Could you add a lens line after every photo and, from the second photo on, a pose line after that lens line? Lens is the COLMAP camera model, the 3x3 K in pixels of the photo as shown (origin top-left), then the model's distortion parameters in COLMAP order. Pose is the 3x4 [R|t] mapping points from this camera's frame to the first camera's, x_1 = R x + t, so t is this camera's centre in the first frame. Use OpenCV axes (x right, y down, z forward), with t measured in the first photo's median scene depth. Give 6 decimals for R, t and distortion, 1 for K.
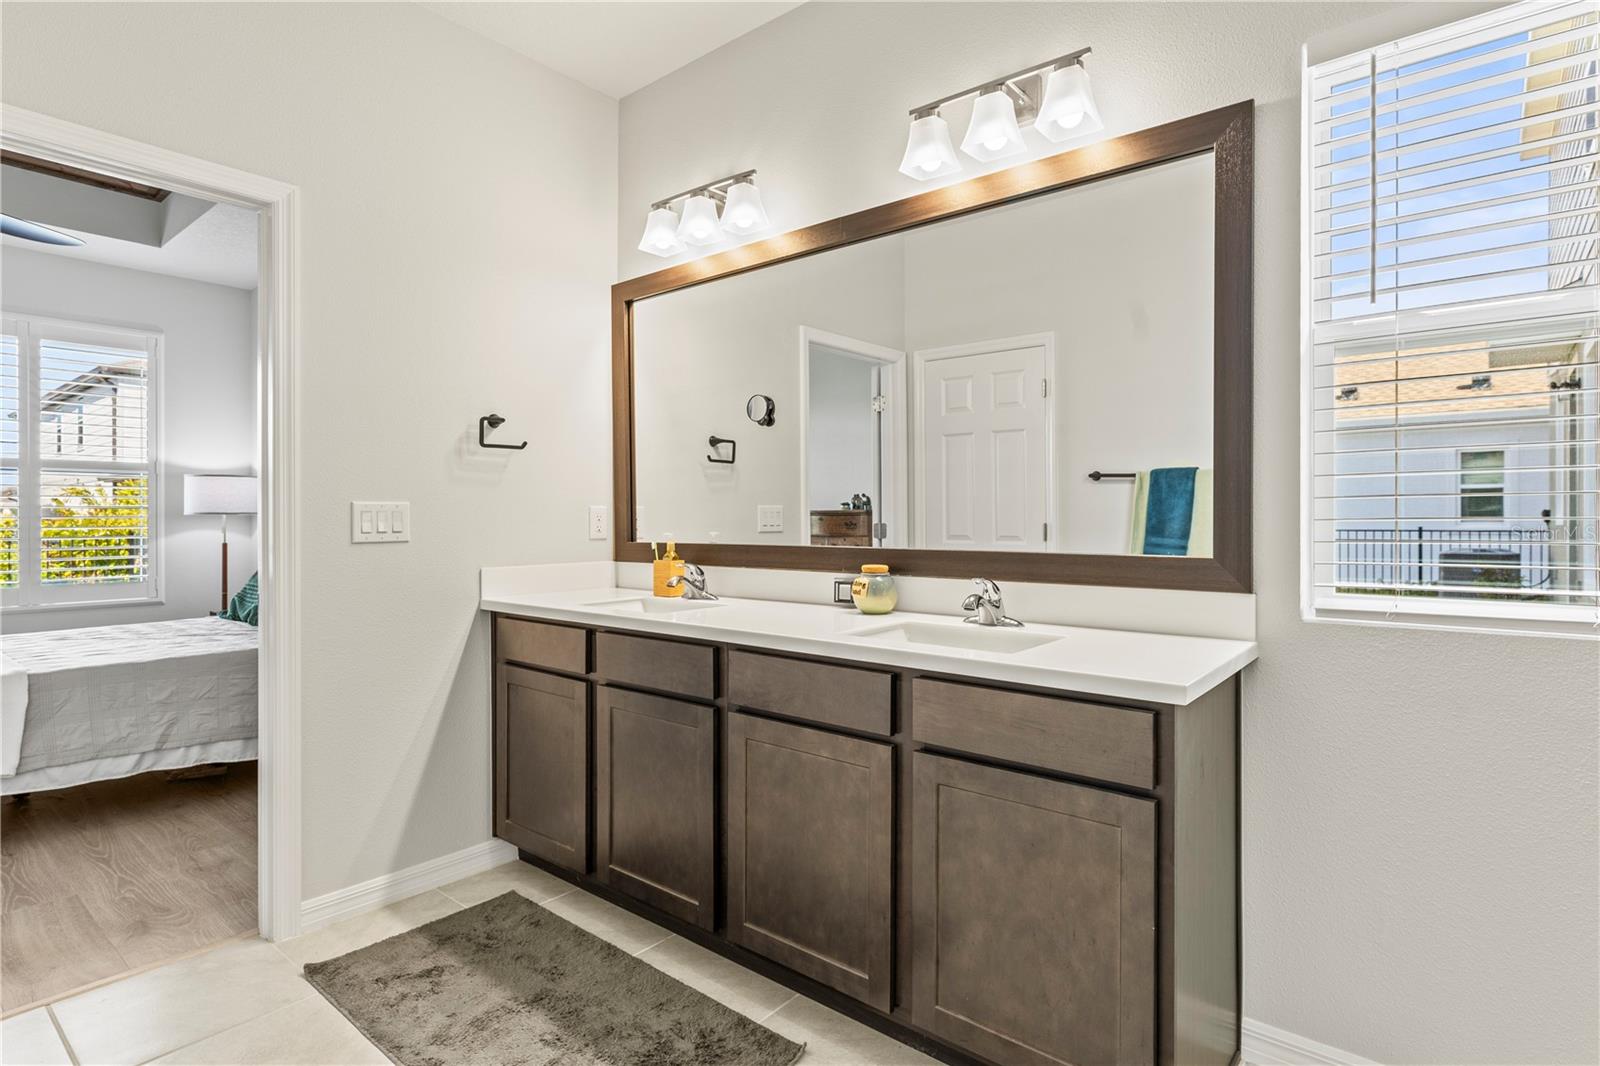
lens RADIAL K [[825.1, 0, 805.4], [0, 825.1, 522.7], [0, 0, 1]] dist [-0.003460, 0.002815]
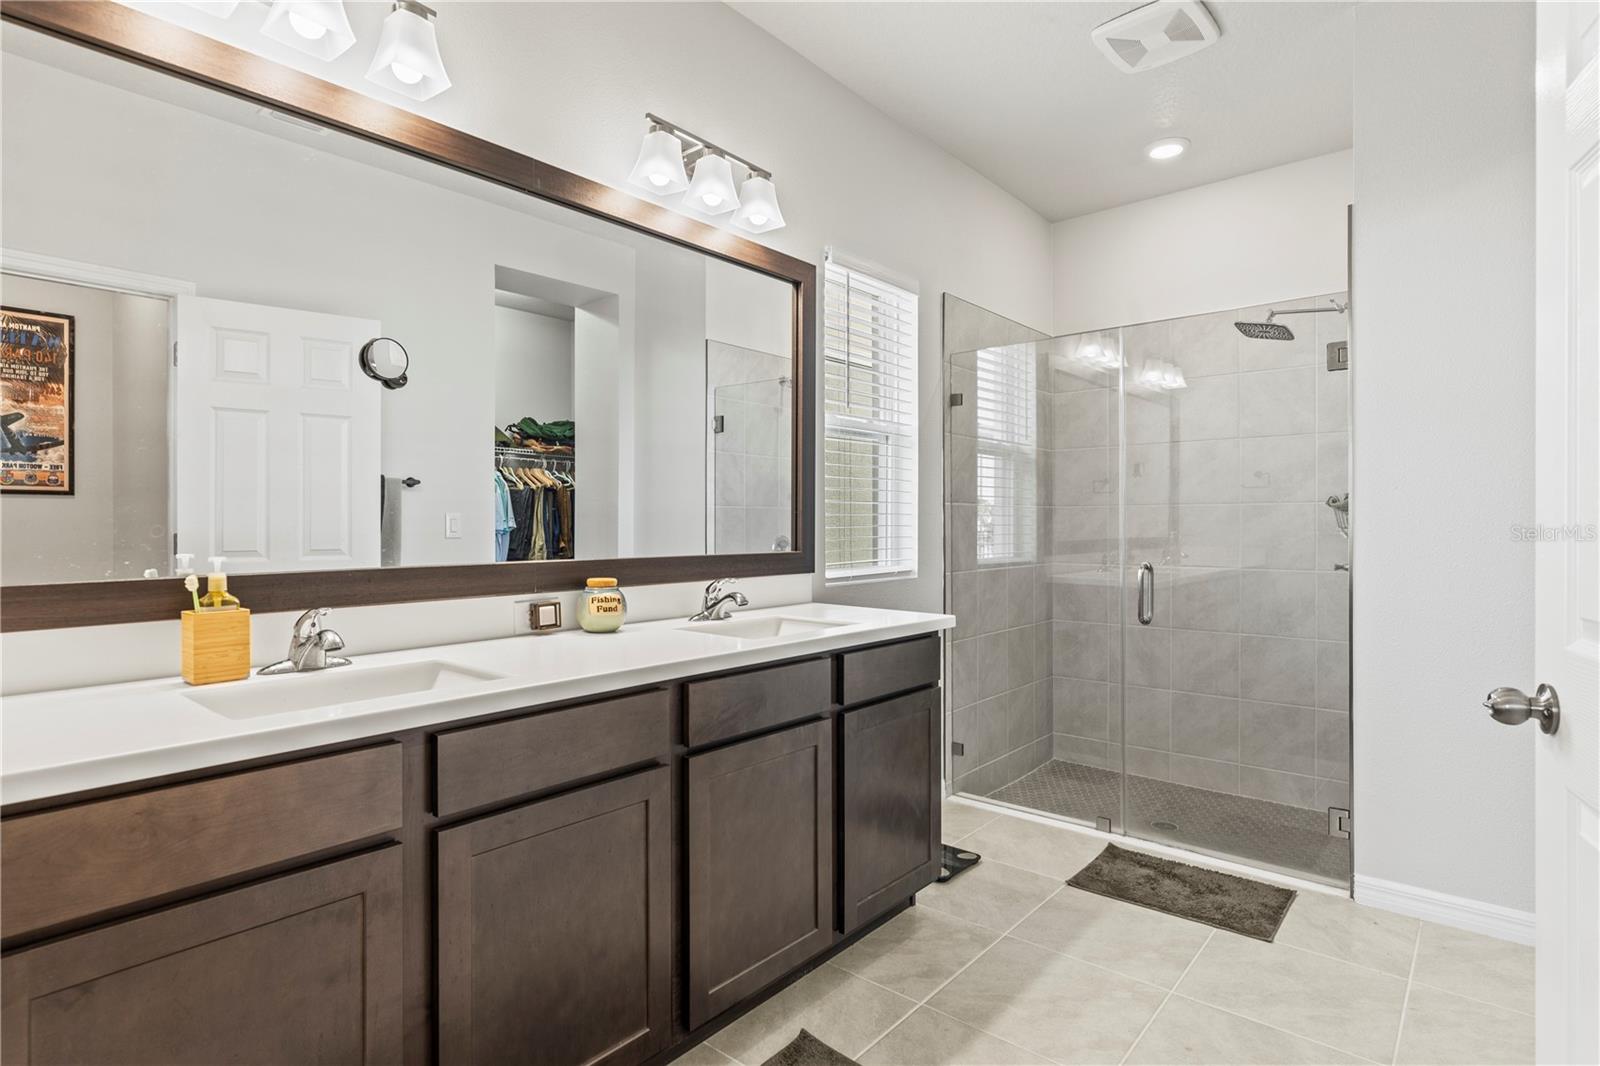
lens RADIAL K [[825.1, 0, 805.7], [0, 825.1, 533.8], [0, 0, 1]] dist [-0.003460, 0.002815]
pose [[0.003552, -0.007105, 0.999968, -0.830352], [0.011122, 0.999913, 0.007065, -0.000920], [-0.999932, 0.011097, 0.003630, 0.788165]]
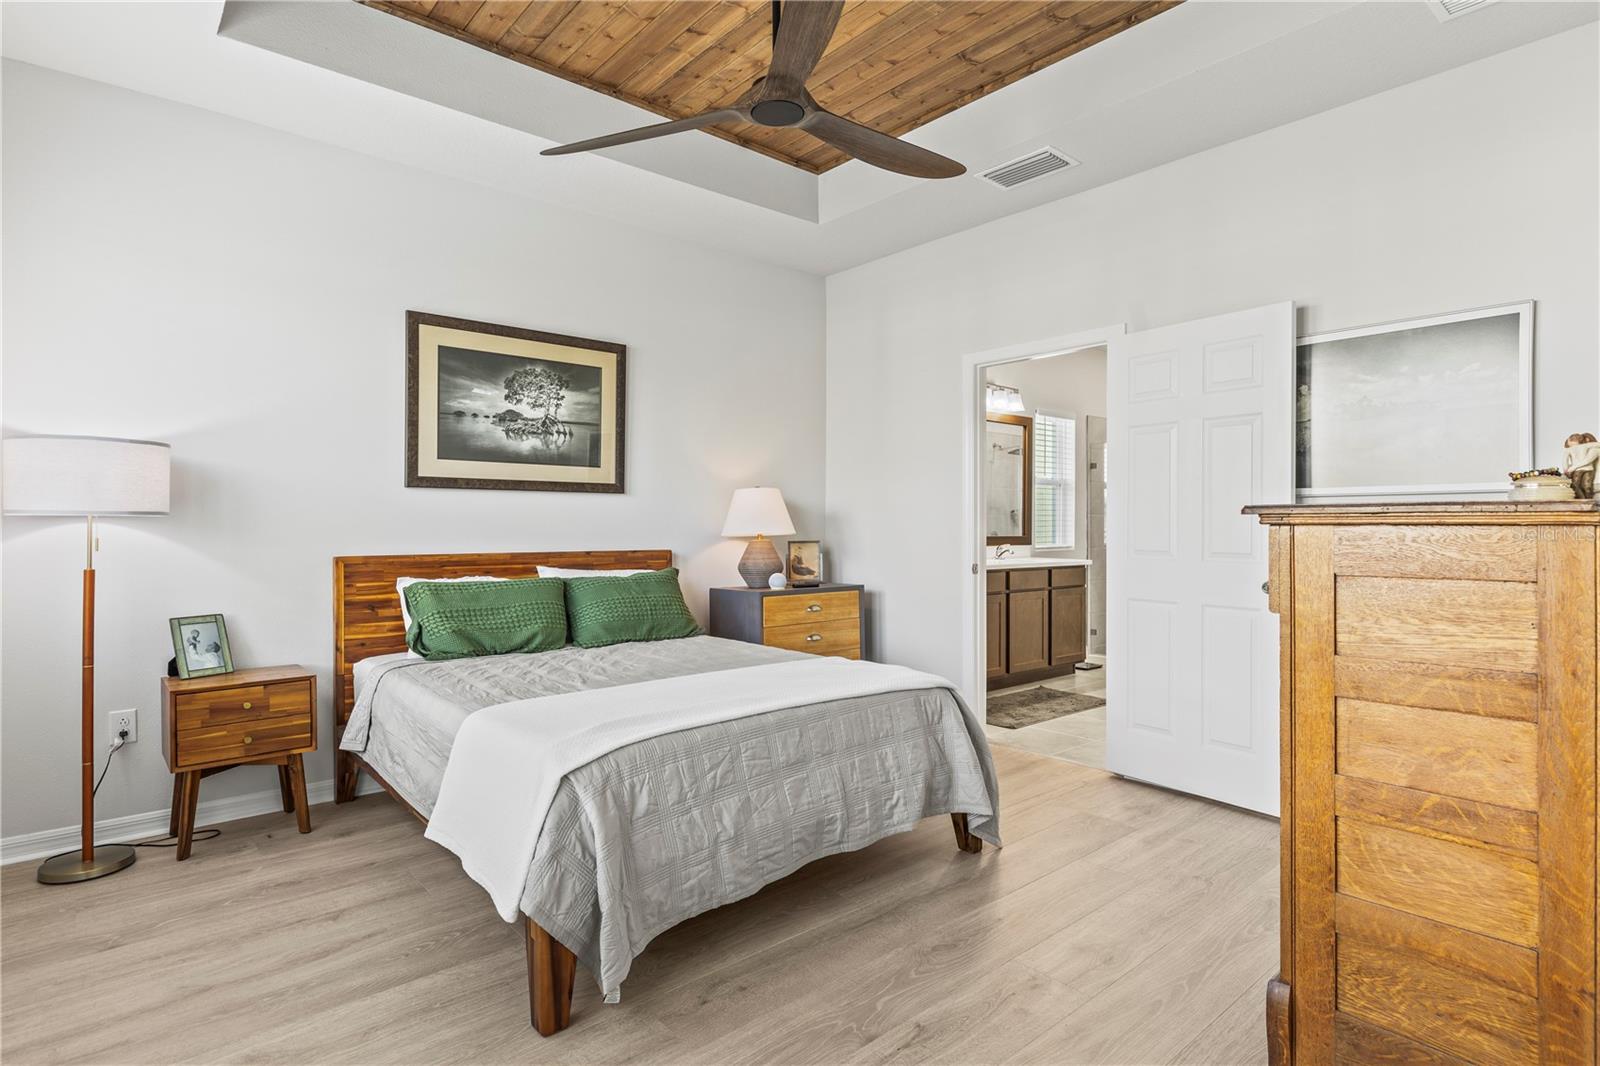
lens RADIAL K [[825.1, 0, 800.6], [0, 825.1, 525.9], [0, 0, 1]] dist [-0.003460, 0.002815]
pose [[0.169089, 0.002260, 0.985598, -2.692813], [0.005328, 0.999981, -0.003207, 0.002167], [-0.985586, 0.005793, 0.169074, 1.100255]]
